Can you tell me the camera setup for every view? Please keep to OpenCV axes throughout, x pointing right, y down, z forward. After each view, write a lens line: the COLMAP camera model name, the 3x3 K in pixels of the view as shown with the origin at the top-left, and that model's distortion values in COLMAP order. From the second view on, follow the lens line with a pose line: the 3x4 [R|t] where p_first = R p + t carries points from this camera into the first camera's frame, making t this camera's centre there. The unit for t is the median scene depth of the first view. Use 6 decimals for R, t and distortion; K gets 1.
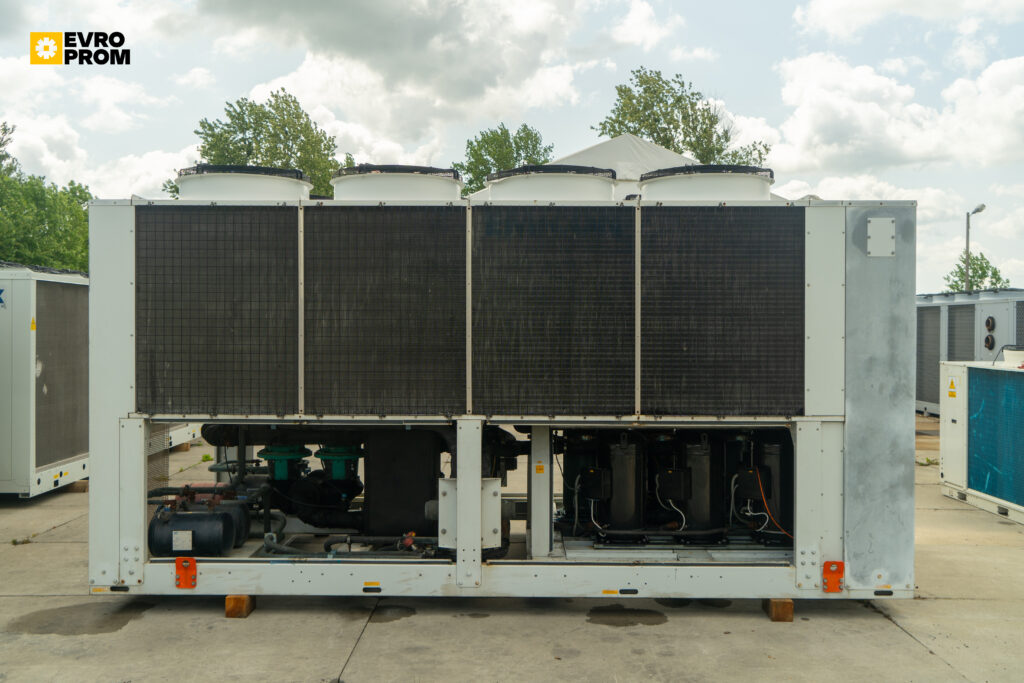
lens RADIAL K [[971.0, 0, 512.0], [0, 971.0, 341.5], [0, 0, 1]] dist [-0.000131, -0.009031]
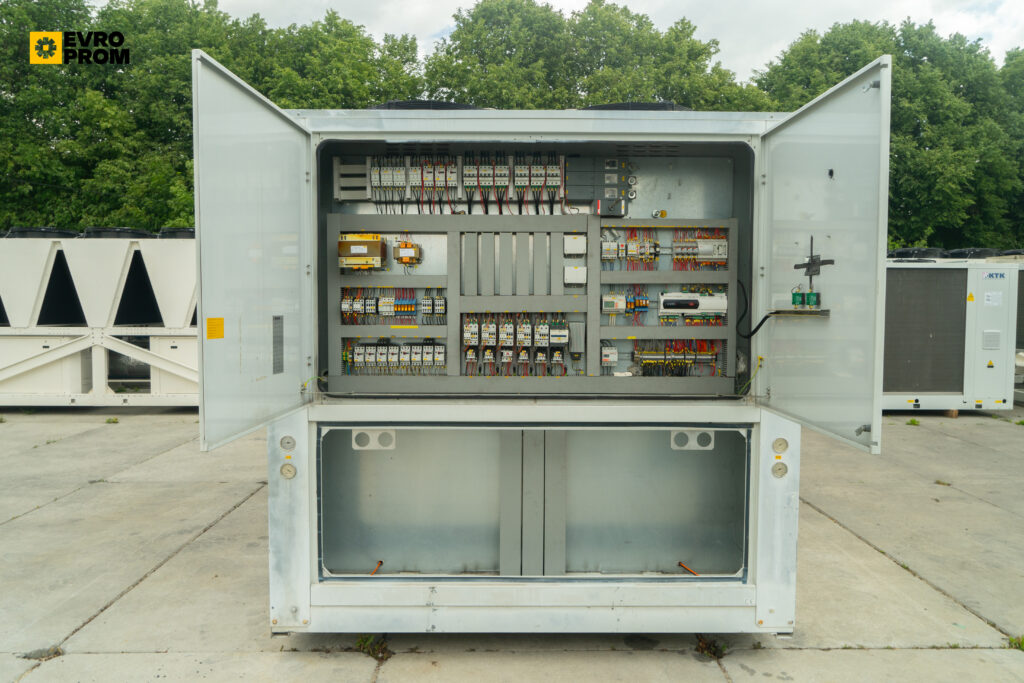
lens RADIAL K [[706.1, 0, 512.0], [0, 706.1, 341.5], [0, 0, 1]] dist [0.005437, -0.049854]
pose [[0.013263, 0.054555, -0.998423, 0.955851], [-0.016376, 0.998388, 0.054335, -0.001136], [0.999778, 0.015629, 0.014135, 1.176554]]
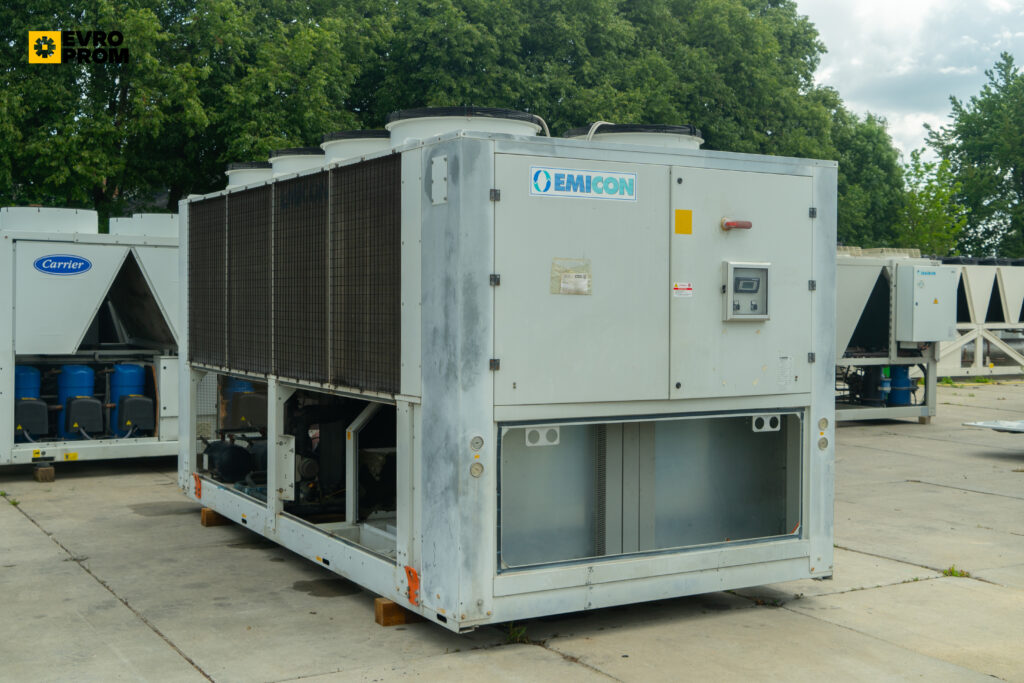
lens RADIAL K [[1252.7, 0, 512.0], [0, 1252.7, 341.5], [0, 0, 1]] dist [0.007134, -0.016711]
pose [[0.508077, 0.026766, -0.860895, 1.307591], [-0.014998, 0.999640, 0.022229, 0.003275], [0.861181, 0.001618, 0.508296, 0.516929]]
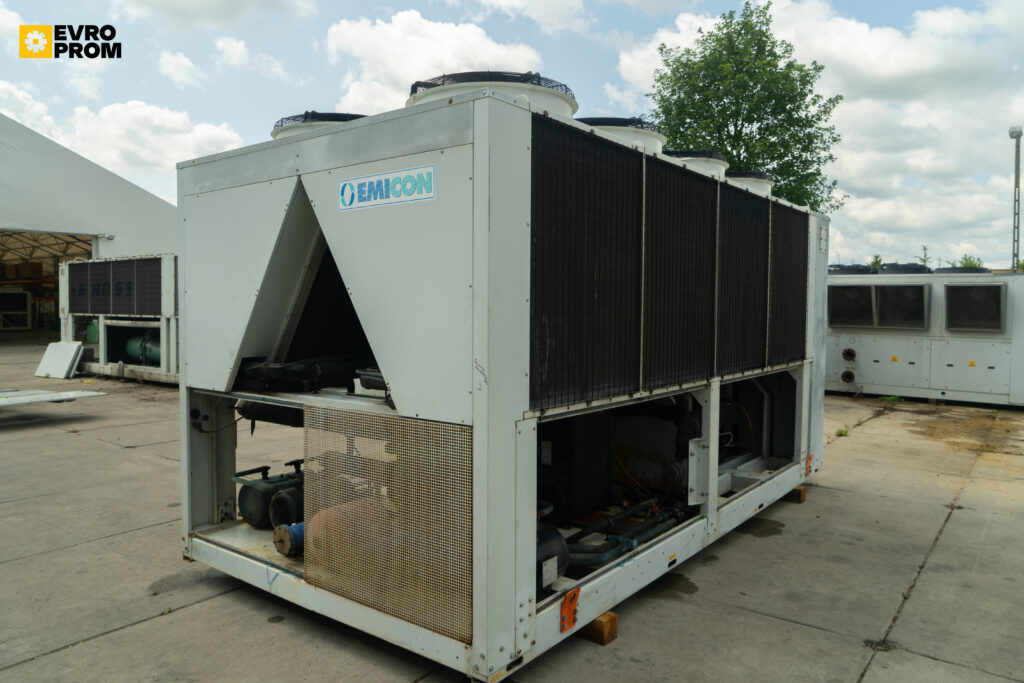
lens RADIAL K [[719.7, 0, 512.0], [0, 719.7, 341.5], [0, 0, 1]] dist [-0.026008, 0.007165]
pose [[0.604213, -0.038280, 0.795903, -0.812463], [0.003829, 0.998973, 0.045140, -0.000218], [-0.796814, -0.024227, 0.603739, 0.701077]]
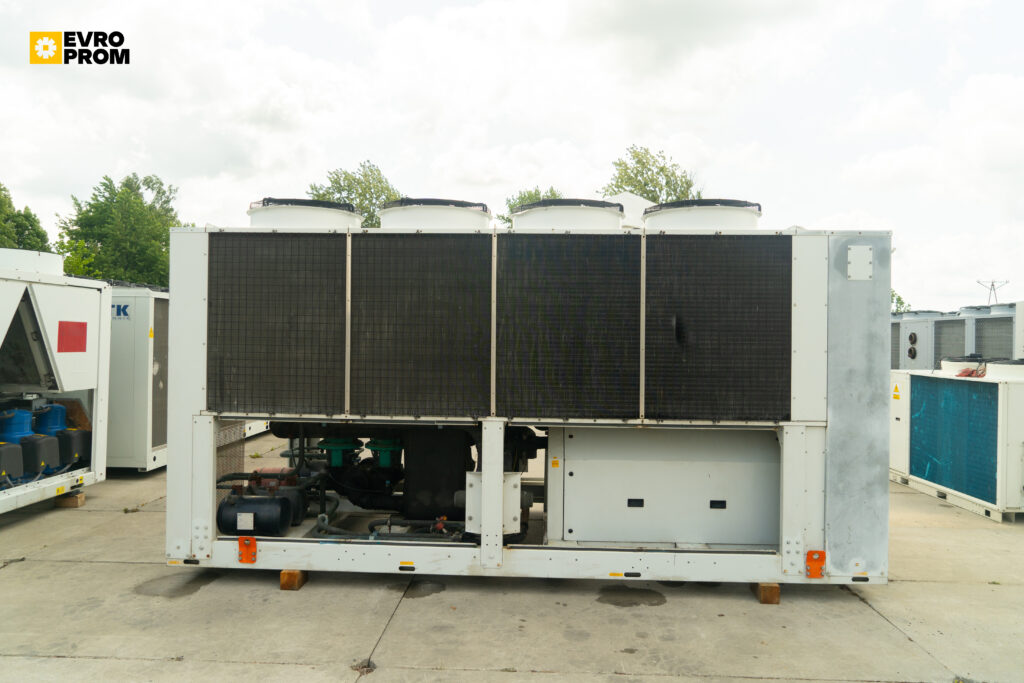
lens RADIAL K [[711.9, 0, 512.0], [0, 711.9, 341.5], [0, 0, 1]] dist [-0.022383, 0.006976]
pose [[0.999339, 0.008540, -0.035332, 0.006808], [-0.008841, 0.999926, -0.008371, -0.005691], [0.035258, 0.008678, 0.999341, 0.166055]]
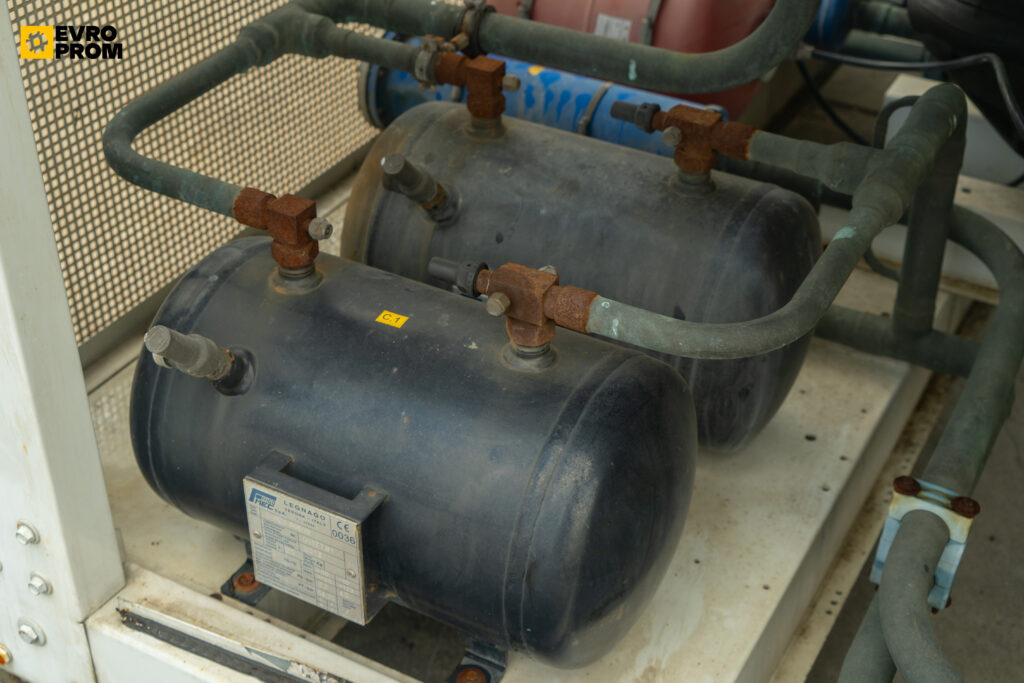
lens RADIAL K [[1450.2, 0, 512.0], [0, 1450.2, 341.5], [0, 0, 1]] dist [0.014733, -0.034806]
pose [[0.882160, 0.274184, -0.382907, -0.245647], [-0.009292, 0.823026, 0.567928, 0.062074], [0.470859, -0.497445, 0.728588, 0.892027]]
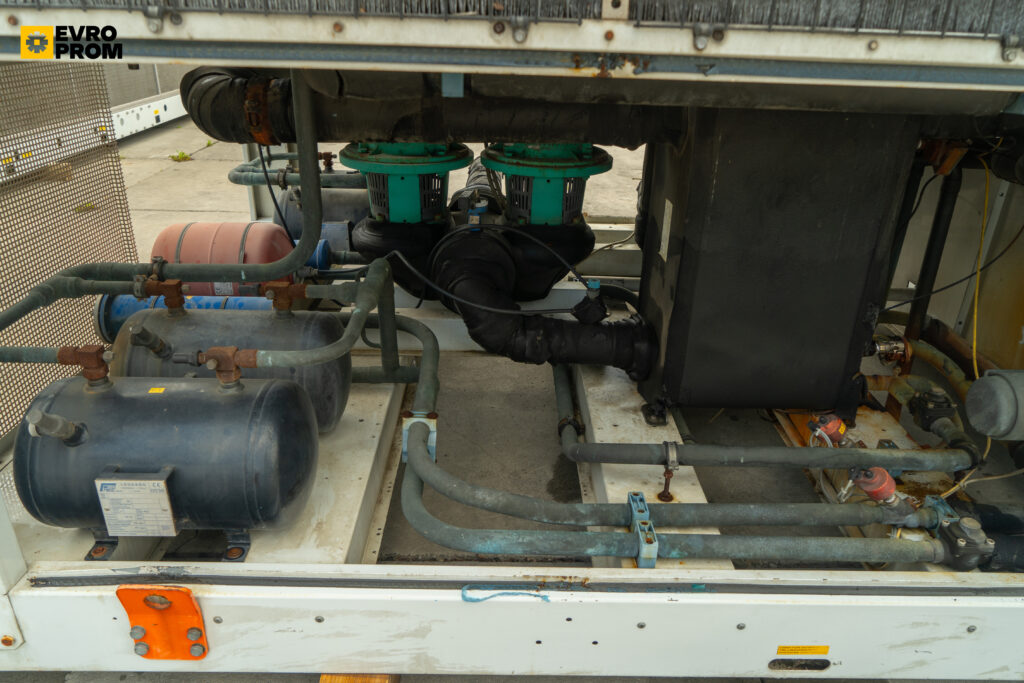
lens RADIAL K [[719.7, 0, 512.0], [0, 719.7, 341.5], [0, 0, 1]] dist [-0.026008, 0.007165]
pose [[0.999363, 0.011144, 0.033903, -0.242700], [-0.024117, 0.911123, 0.411428, 0.074932], [-0.026305, -0.411984, 0.910812, 0.843105]]
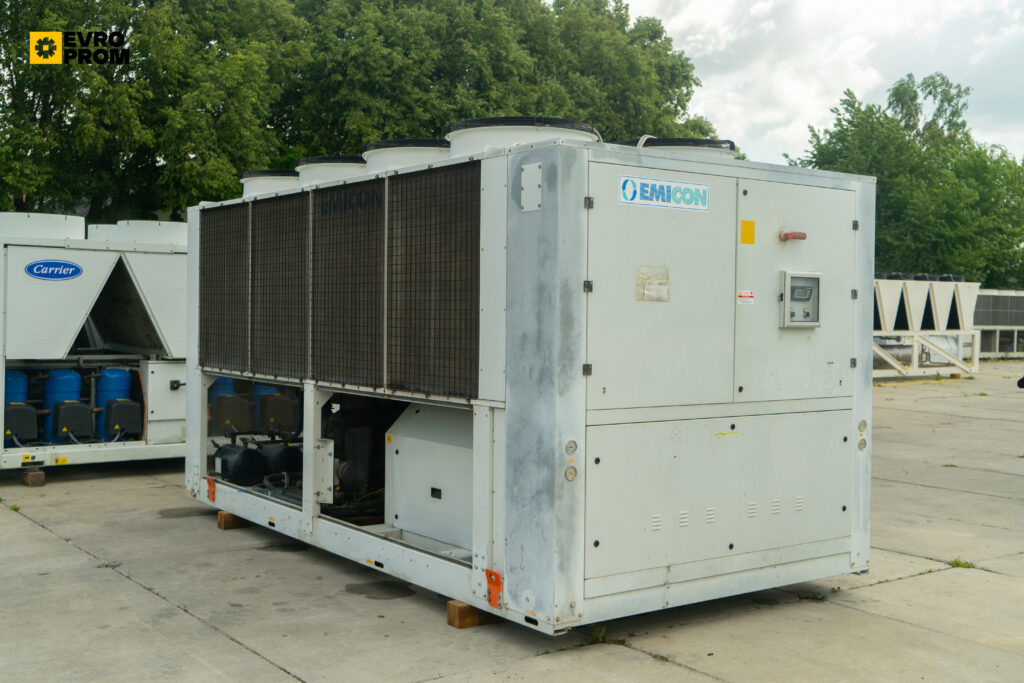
lens RADIAL K [[1158.5, 0, 512.0], [0, 1158.5, 341.5], [0, 0, 1]] dist [-0.001679, 0.040695]
pose [[0.593188, 0.023707, -0.804715, 1.154669], [-0.018758, 0.999702, 0.015625, 0.007904], [0.804846, 0.005827, 0.593456, 0.403763]]
